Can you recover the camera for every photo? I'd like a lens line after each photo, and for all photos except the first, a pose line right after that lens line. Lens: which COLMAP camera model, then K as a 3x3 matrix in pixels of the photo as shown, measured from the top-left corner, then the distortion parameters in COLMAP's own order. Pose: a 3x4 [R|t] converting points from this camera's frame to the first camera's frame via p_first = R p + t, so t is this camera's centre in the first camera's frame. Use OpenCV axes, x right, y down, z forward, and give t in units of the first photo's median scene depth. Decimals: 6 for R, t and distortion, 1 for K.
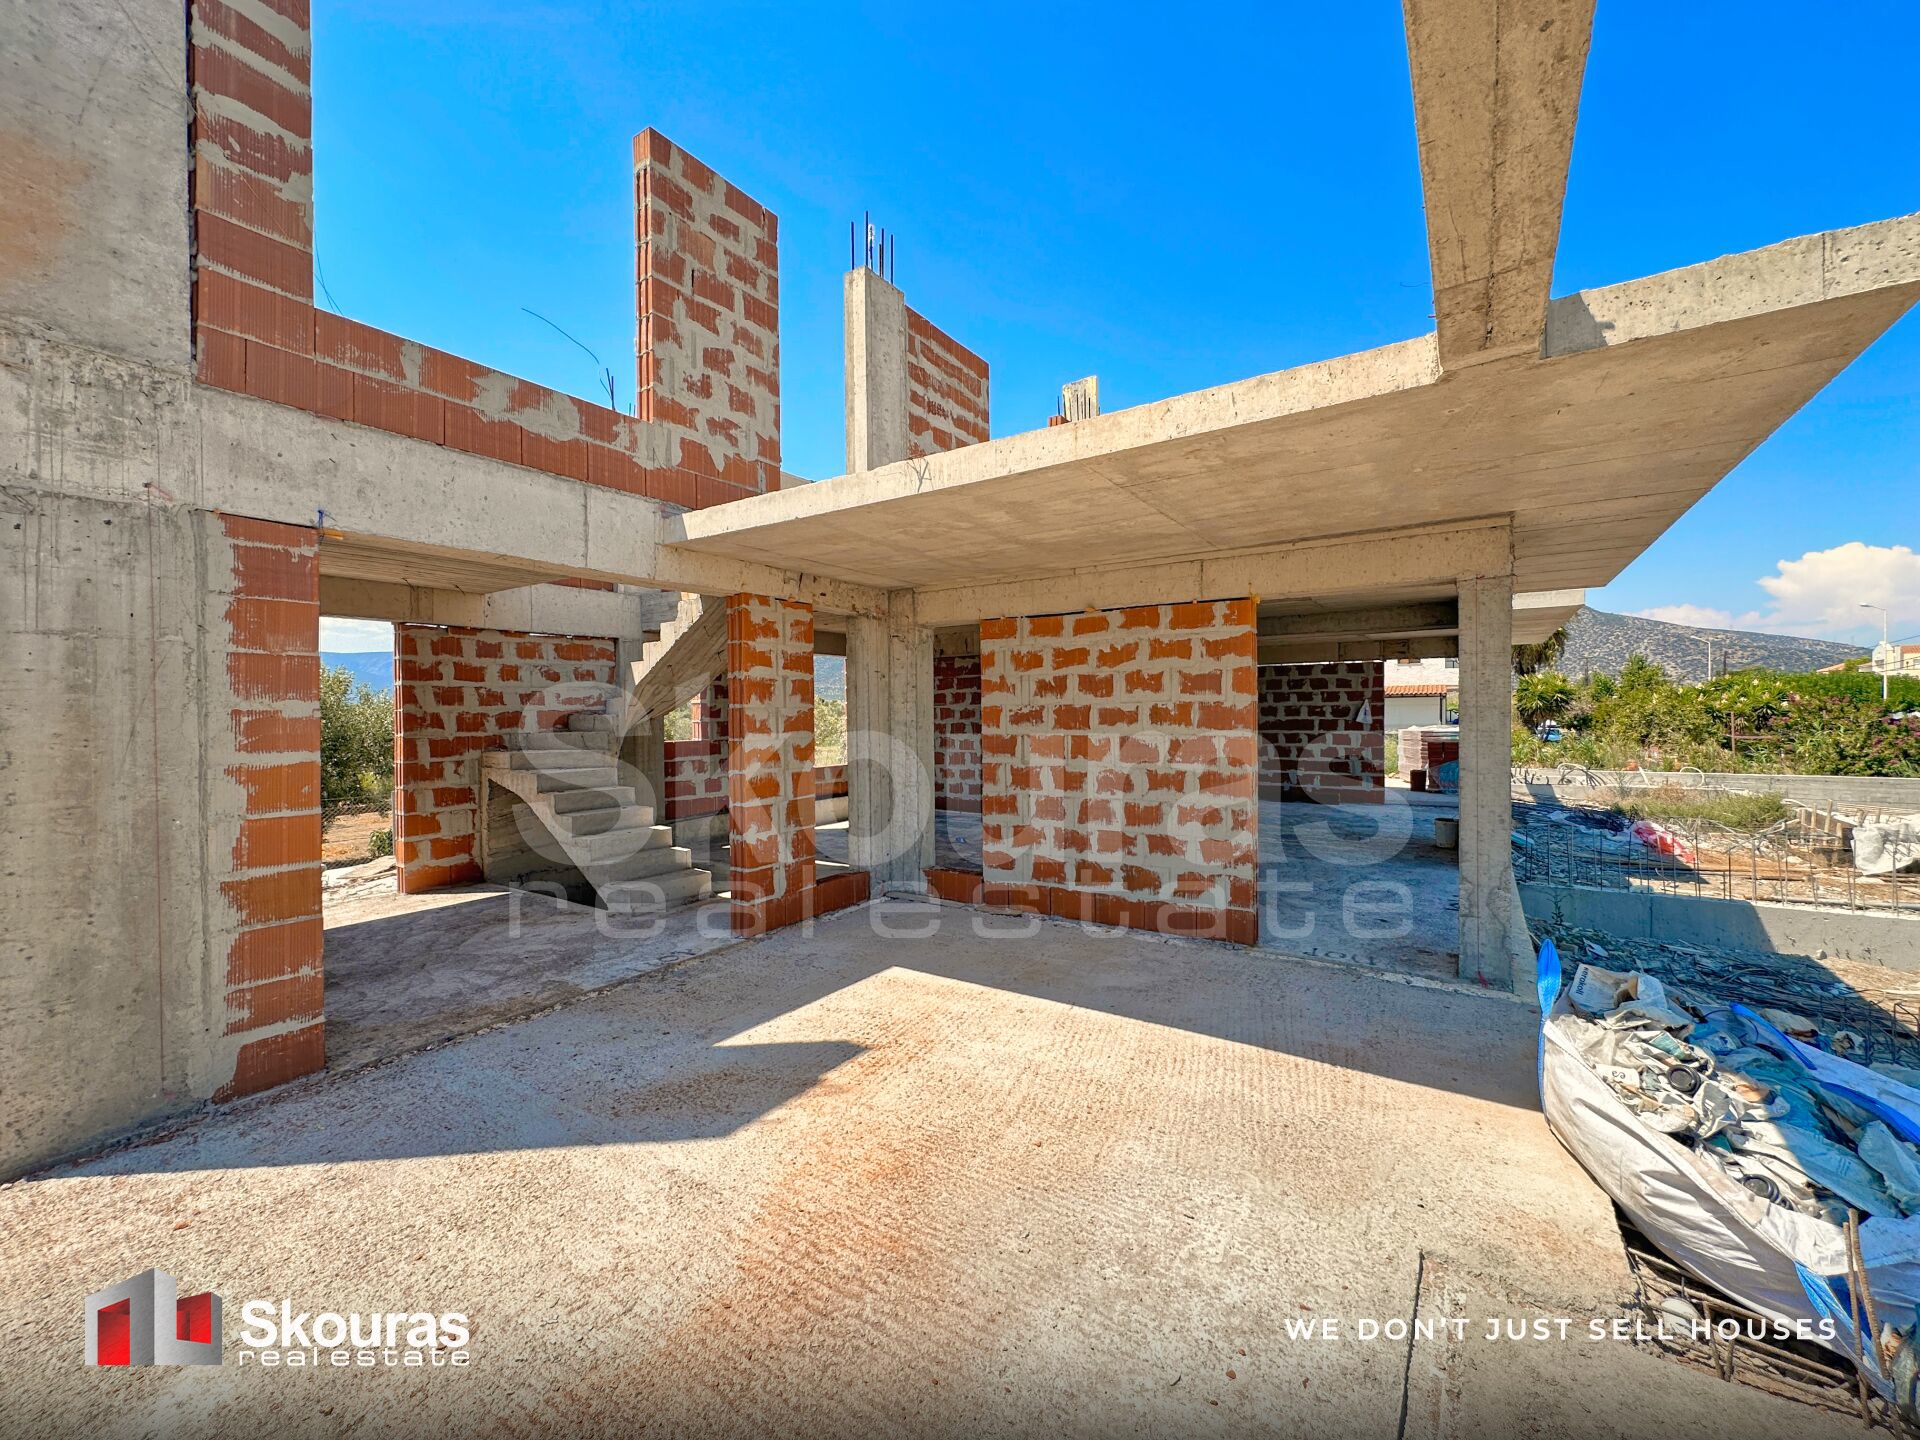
lens RADIAL K [[768.8, 0, 958.3], [0, 768.8, 712.5], [0, 0, 1]] dist [-0.003110, 0.001210]
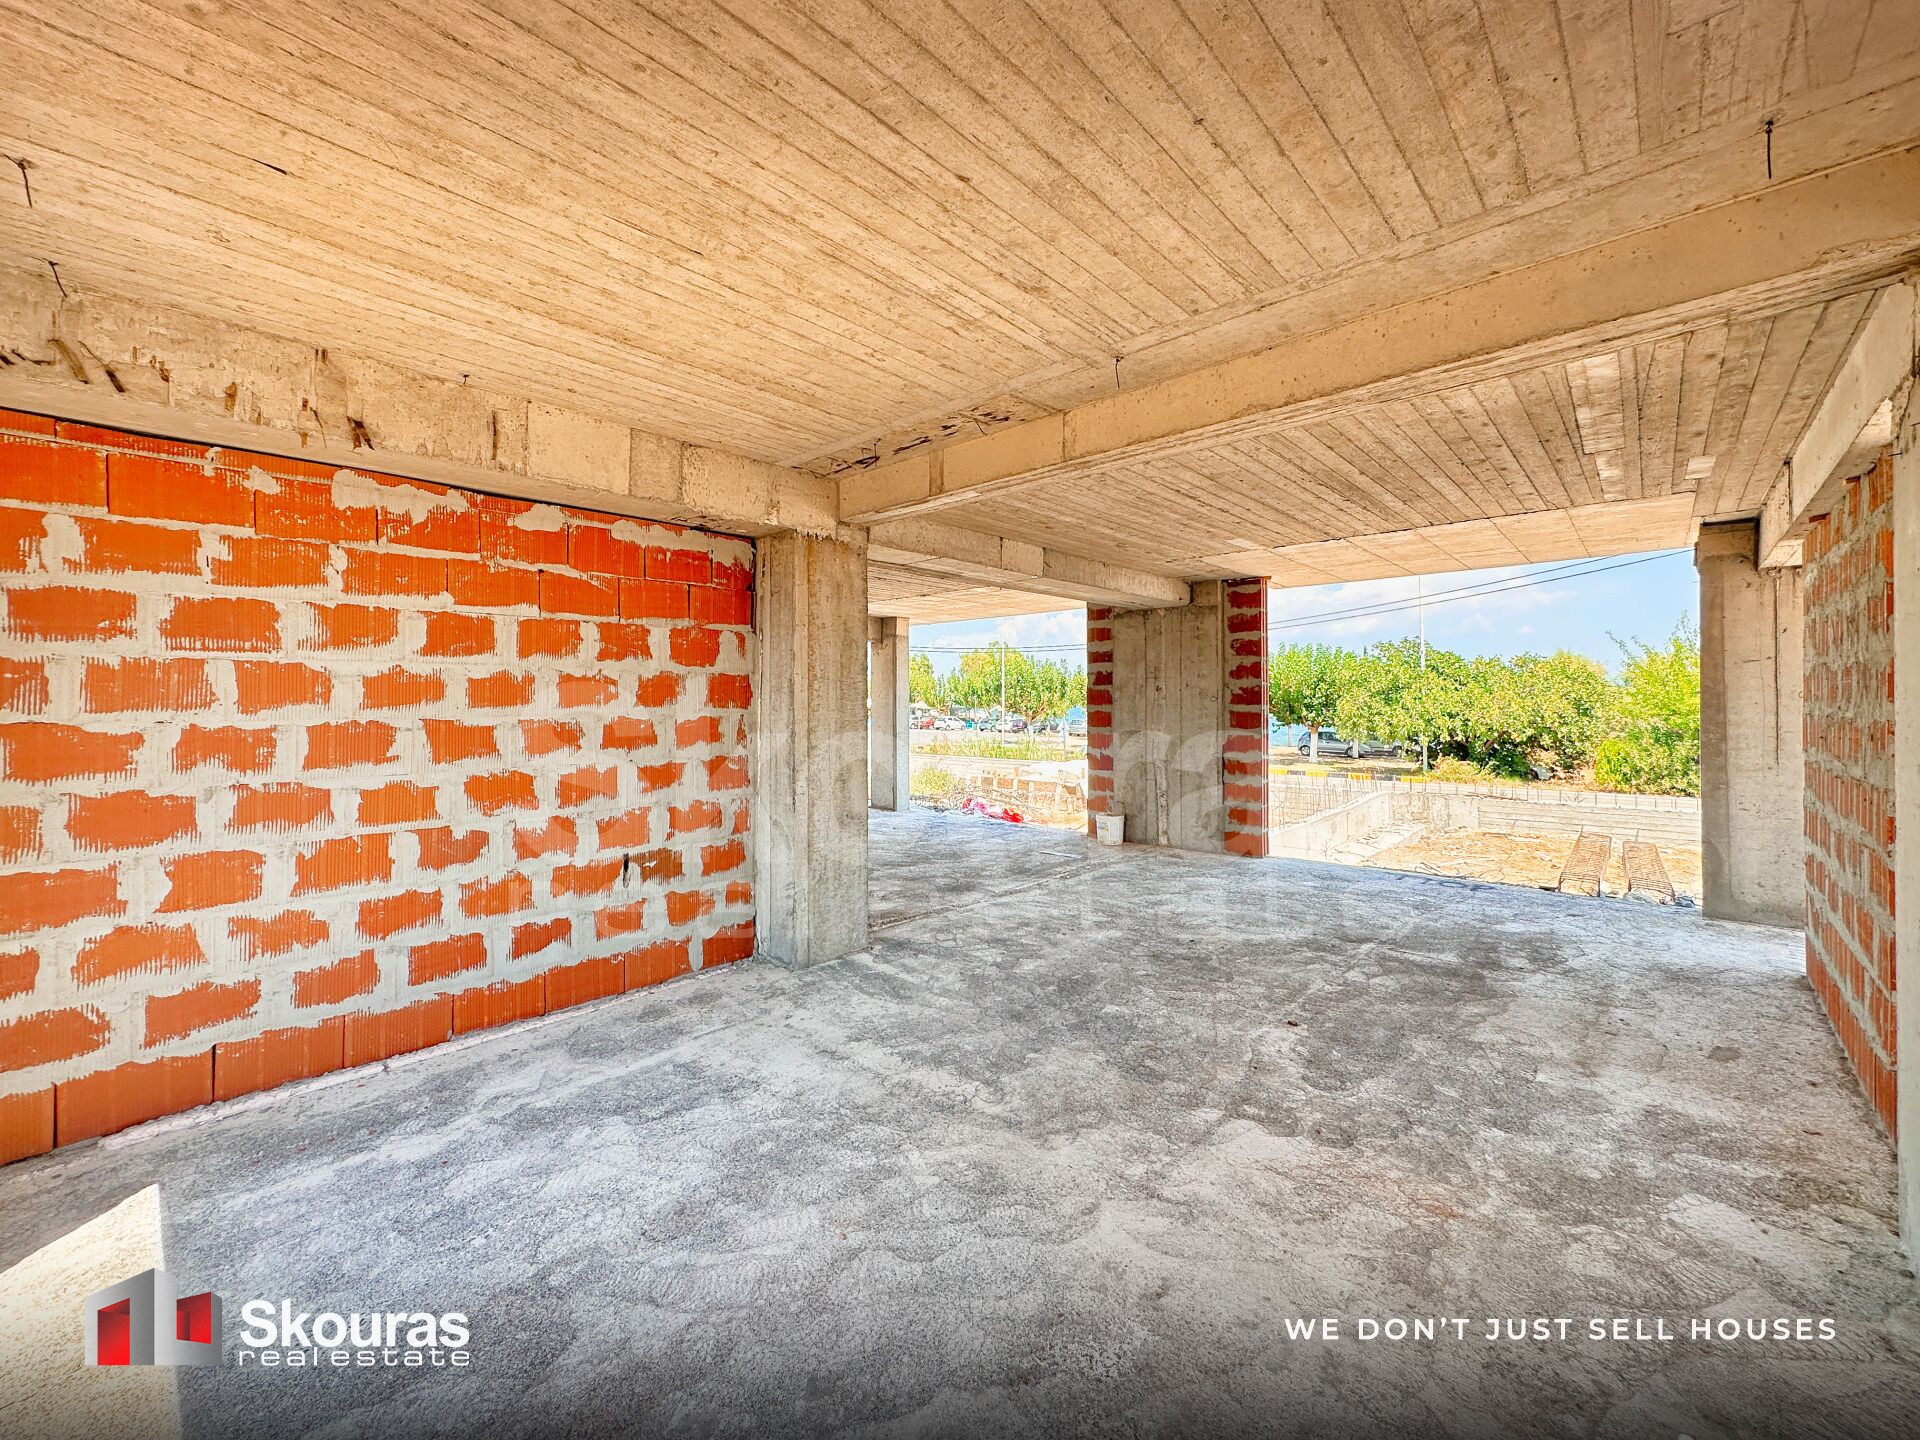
lens RADIAL K [[768.8, 0, 964.2], [0, 768.8, 700.2], [0, 0, 1]] dist [-0.003110, 0.001210]
pose [[0.142543, 0.012525, 0.989709, -0.393714], [0.005617, 0.999894, -0.013463, 0.017763], [-0.989773, 0.007479, 0.142458, 1.321049]]
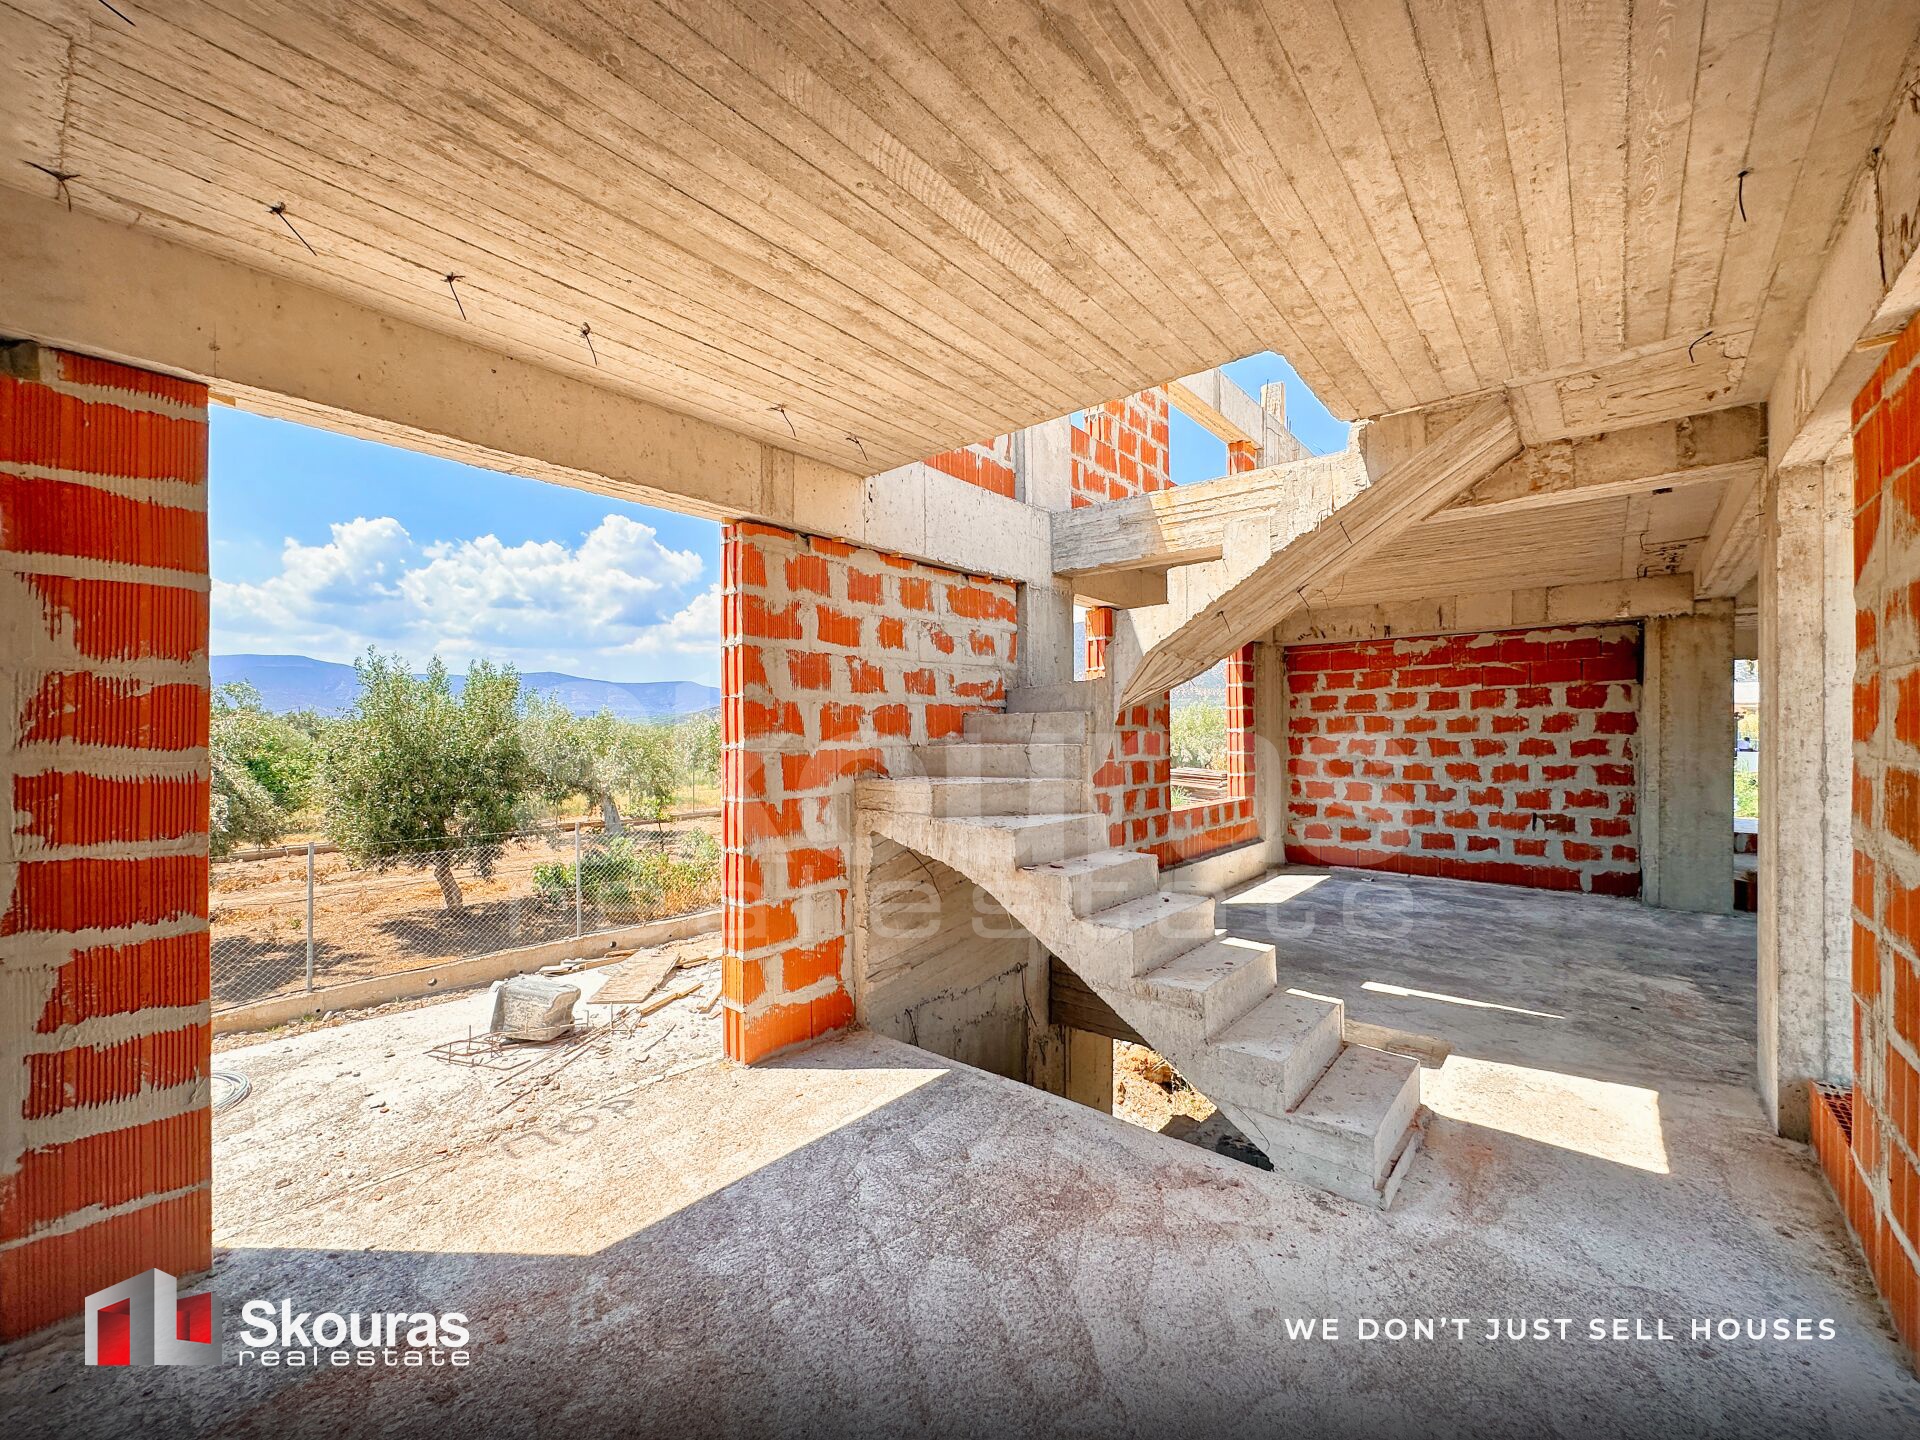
lens RADIAL K [[768.8, 0, 953.3], [0, 768.8, 741.3], [0, 0, 1]] dist [-0.003110, 0.001210]
pose [[0.992736, 0.007313, -0.120089, -0.526026], [-0.006361, 0.999945, 0.008308, 0.021617], [0.120143, -0.007484, 0.992728, 0.519735]]
